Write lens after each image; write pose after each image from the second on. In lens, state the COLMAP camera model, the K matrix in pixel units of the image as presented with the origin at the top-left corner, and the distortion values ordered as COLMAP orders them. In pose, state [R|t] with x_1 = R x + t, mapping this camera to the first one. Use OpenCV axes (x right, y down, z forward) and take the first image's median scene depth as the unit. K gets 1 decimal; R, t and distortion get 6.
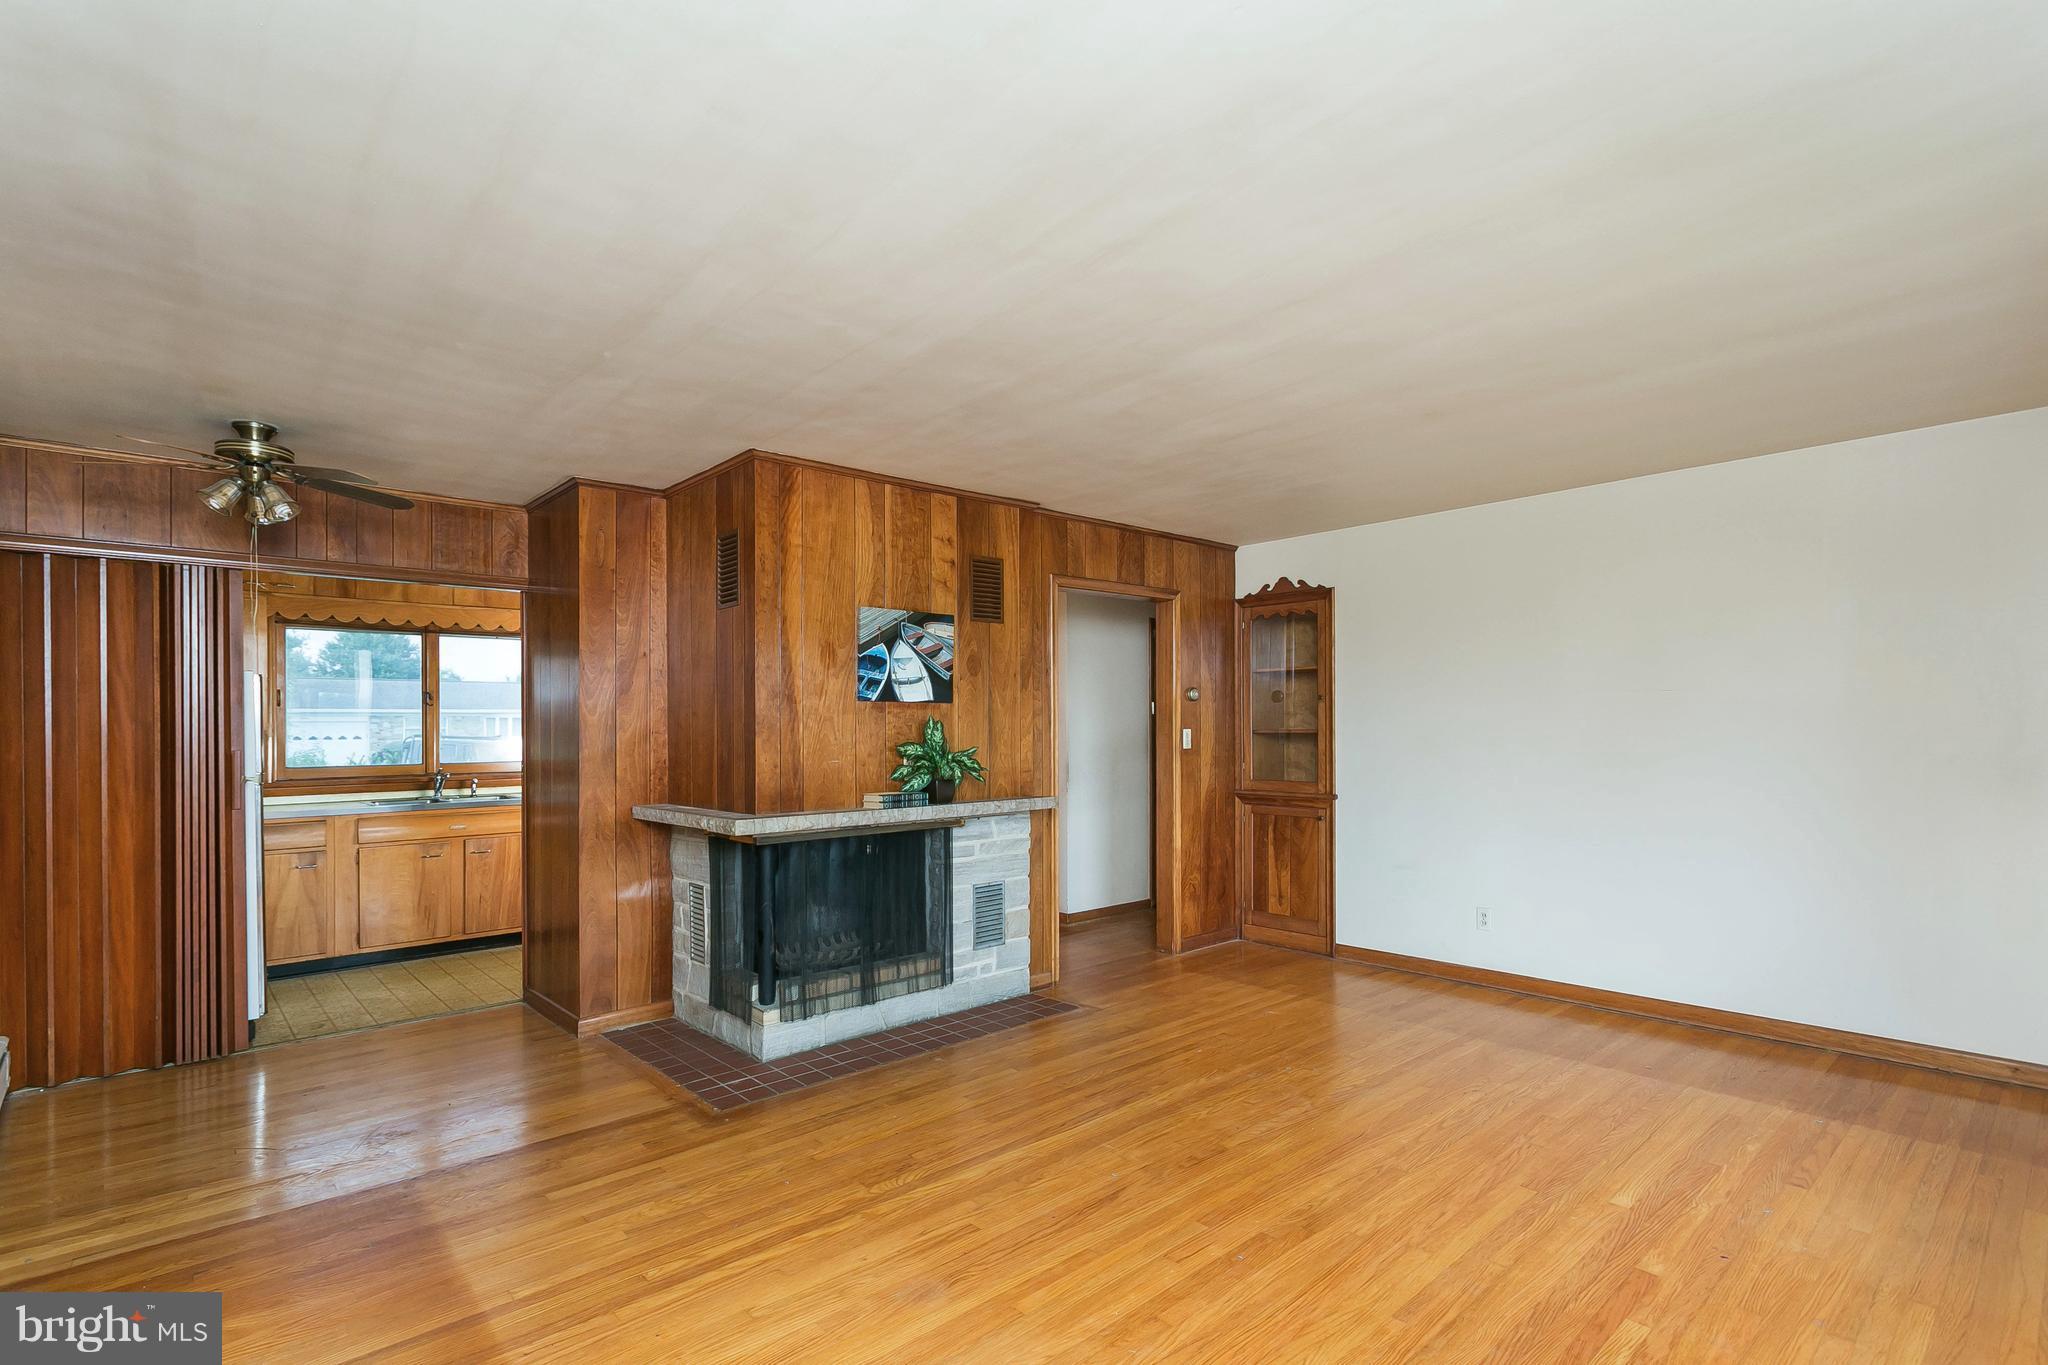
lens RADIAL K [[976.1, 0, 1006.8], [0, 976.1, 740.3], [0, 0, 1]] dist [0.000827, 0.000277]
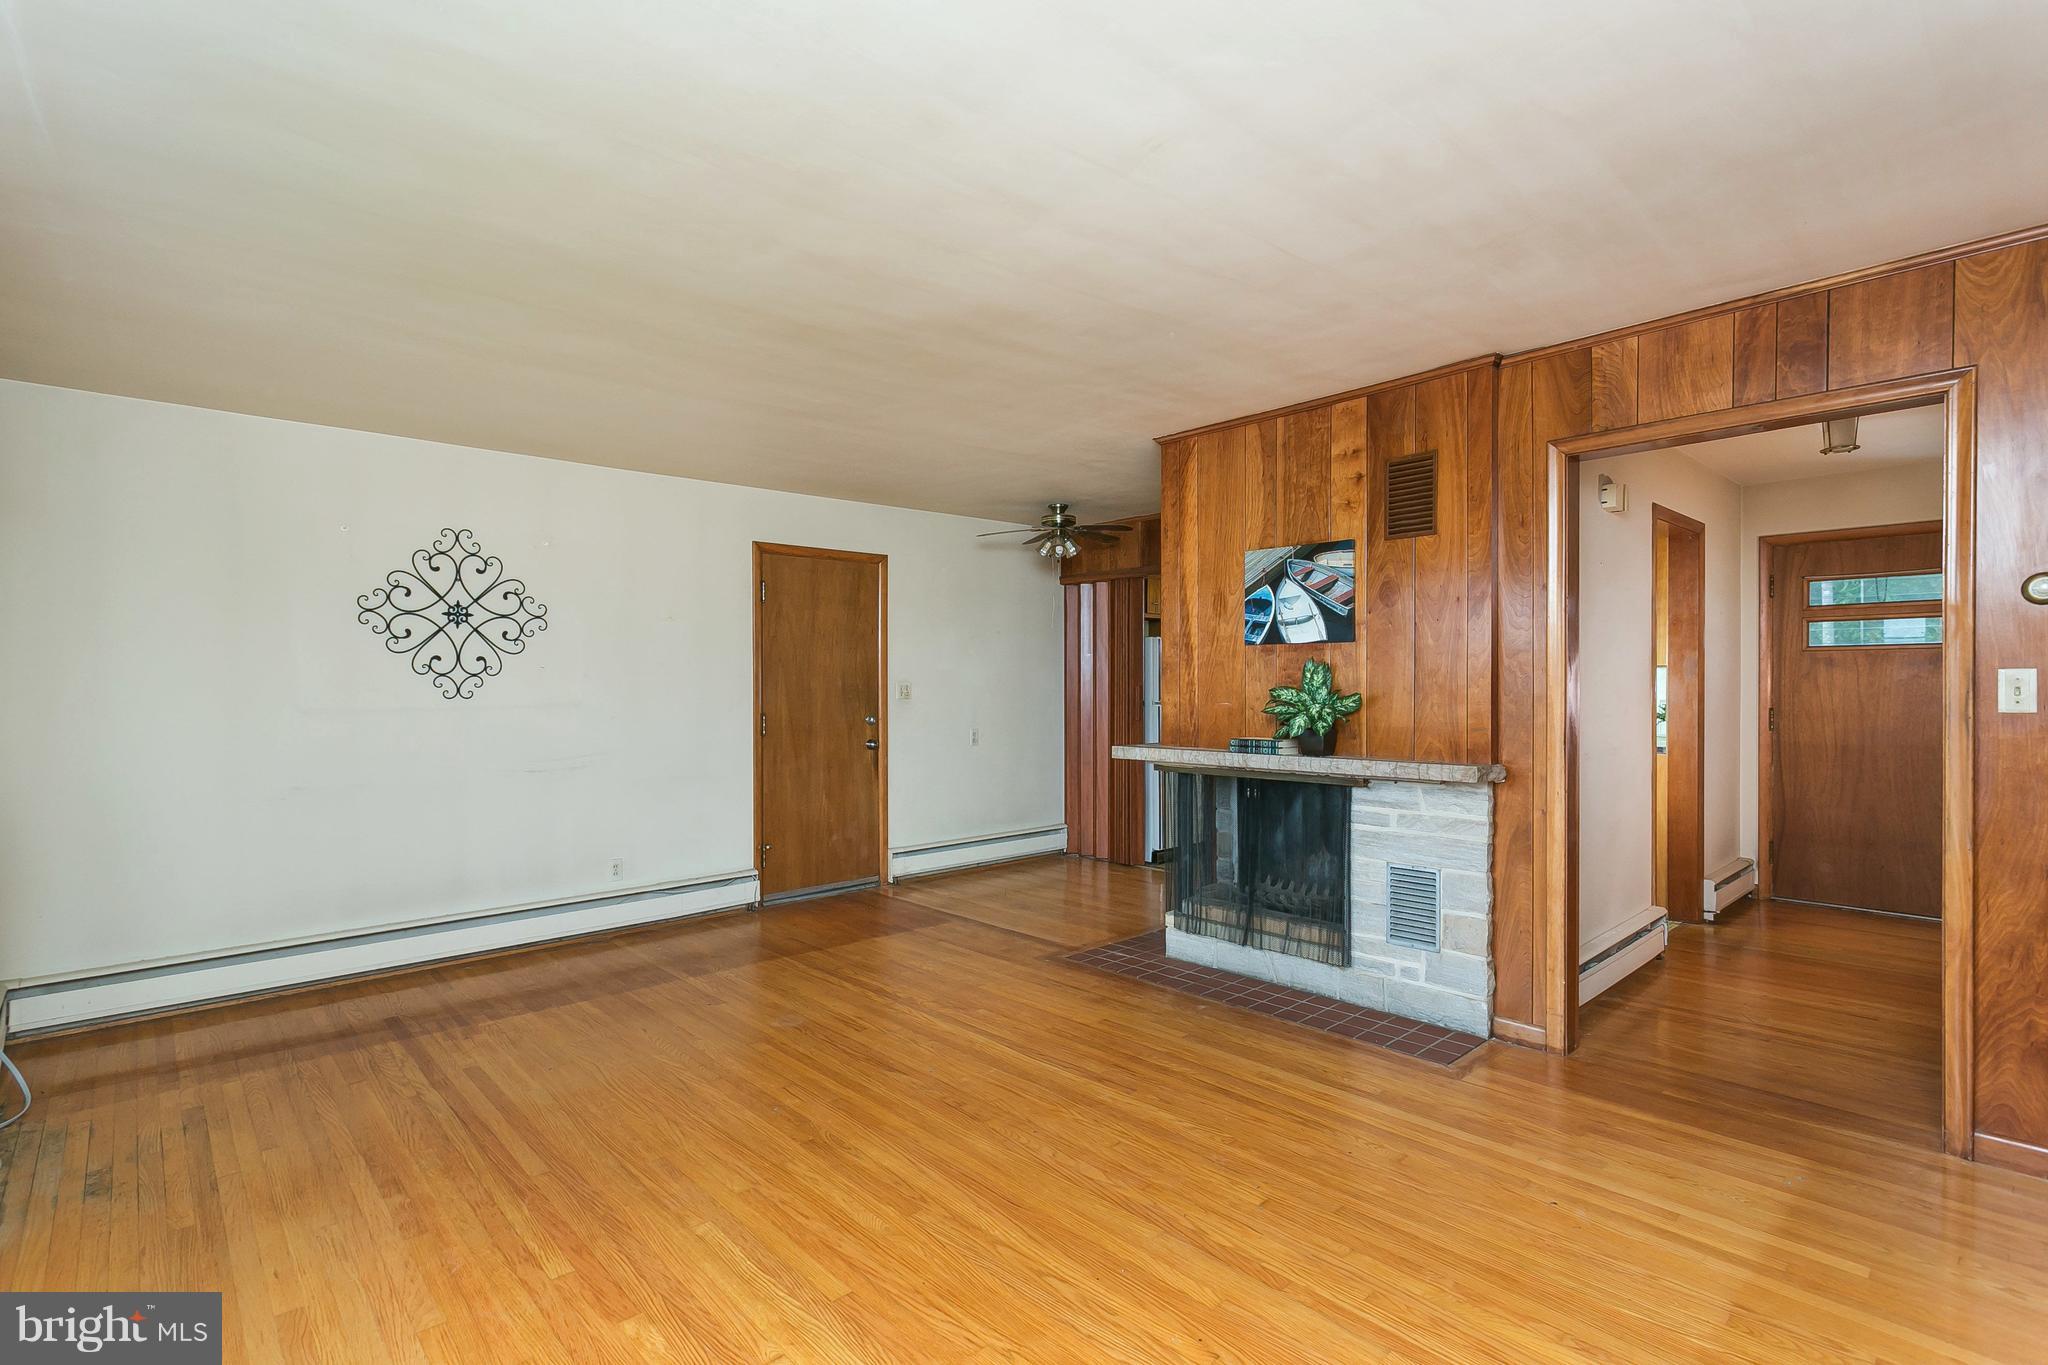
lens RADIAL K [[962.7, 0, 1024.0], [0, 962.7, 682.5], [0, 0, 1]] dist [-0.003286, -0.000277]
pose [[0.021802, 0.009229, -0.999720, 0.817463], [-0.004590, 0.999948, 0.009131, -0.009250], [0.999752, 0.004390, 0.021843, 0.725062]]
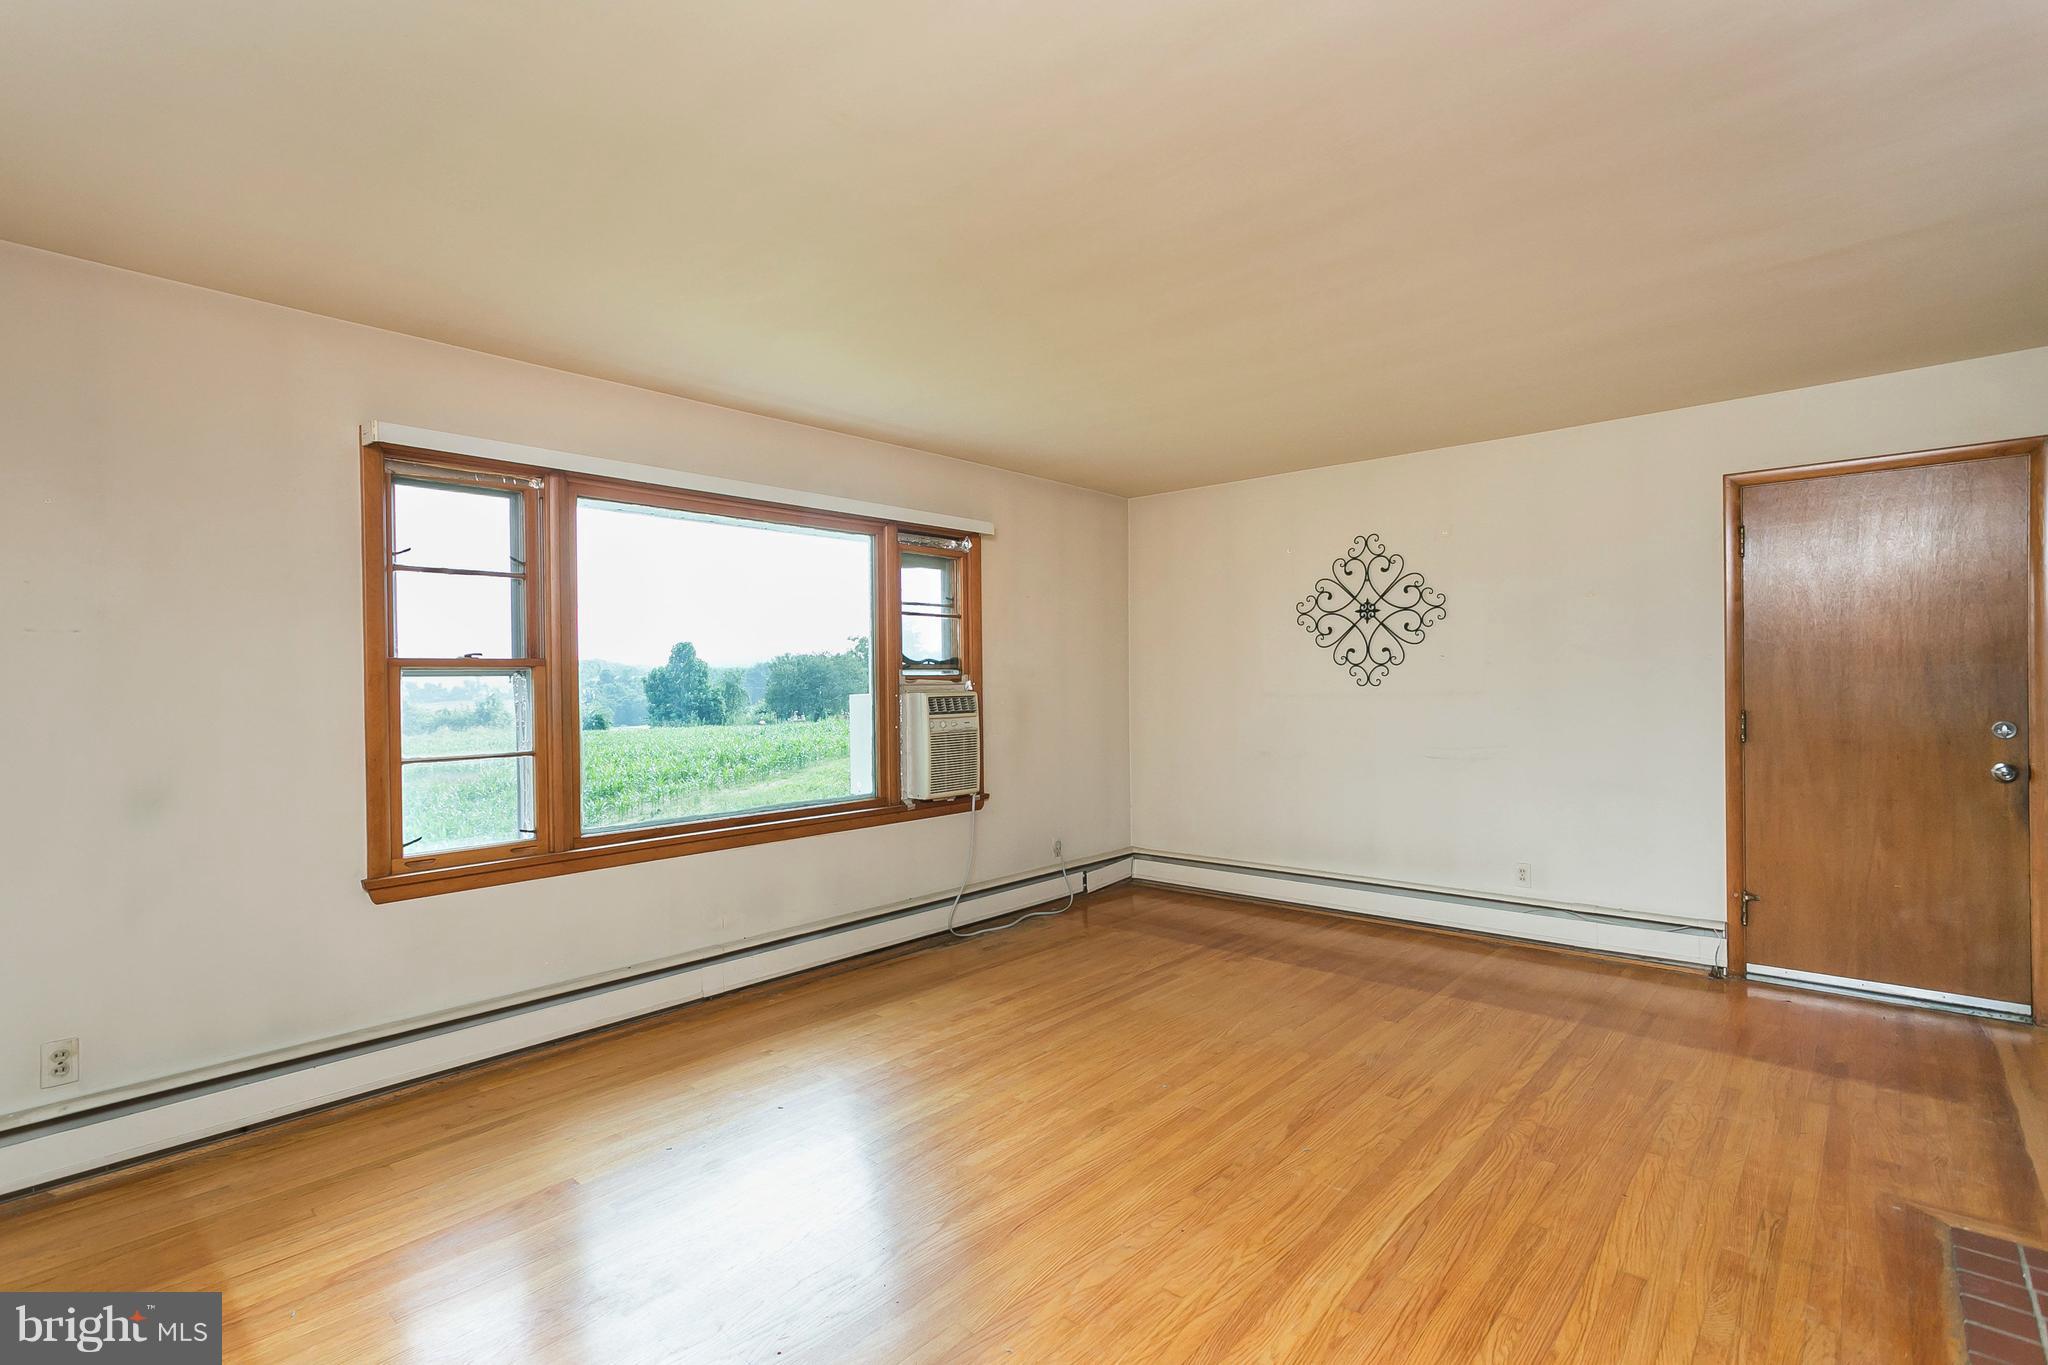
lens RADIAL K [[958.7, 0, 1011.6], [0, 958.7, 678.1], [0, 0, 1]] dist [0.001569, 0.000793]
pose [[-0.993336, 0.019524, -0.113585, 0.320867], [0.018731, 0.999792, 0.008044, -0.006510], [0.113719, 0.005863, -0.993496, 1.248555]]
